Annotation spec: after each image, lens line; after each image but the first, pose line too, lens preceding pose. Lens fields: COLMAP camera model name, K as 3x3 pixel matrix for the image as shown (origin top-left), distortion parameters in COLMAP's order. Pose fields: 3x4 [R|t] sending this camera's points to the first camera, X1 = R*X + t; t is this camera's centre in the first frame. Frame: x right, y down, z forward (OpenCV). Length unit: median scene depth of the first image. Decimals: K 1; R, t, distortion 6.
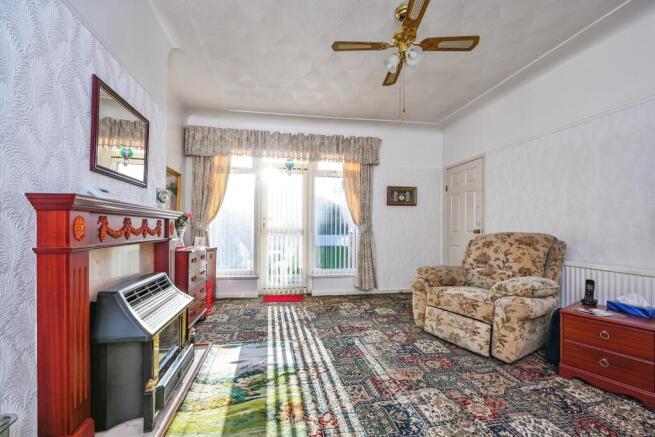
lens RADIAL K [[265.8, 0, 327.4], [0, 265.8, 224.5], [0, 0, 1]] dist [-0.006719, -0.000150]
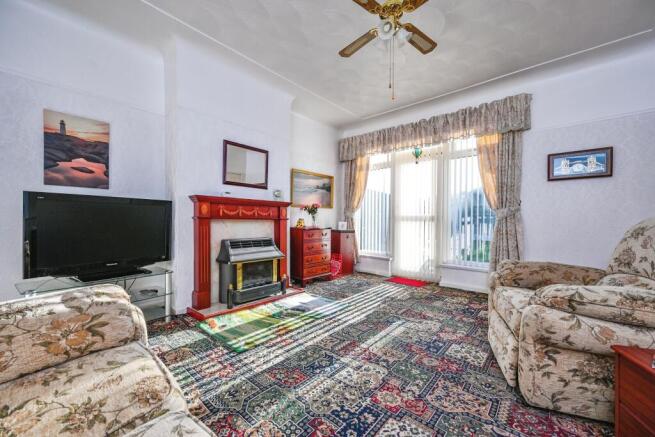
lens RADIAL K [[265.8, 0, 332.1], [0, 265.8, 219.7], [0, 0, 1]] dist [-0.006719, -0.000150]
pose [[0.630076, -0.003523, -0.776525, 0.737197], [0.004636, 0.999989, -0.000775, 0.051496], [0.776519, -0.003112, 0.630086, 0.171294]]
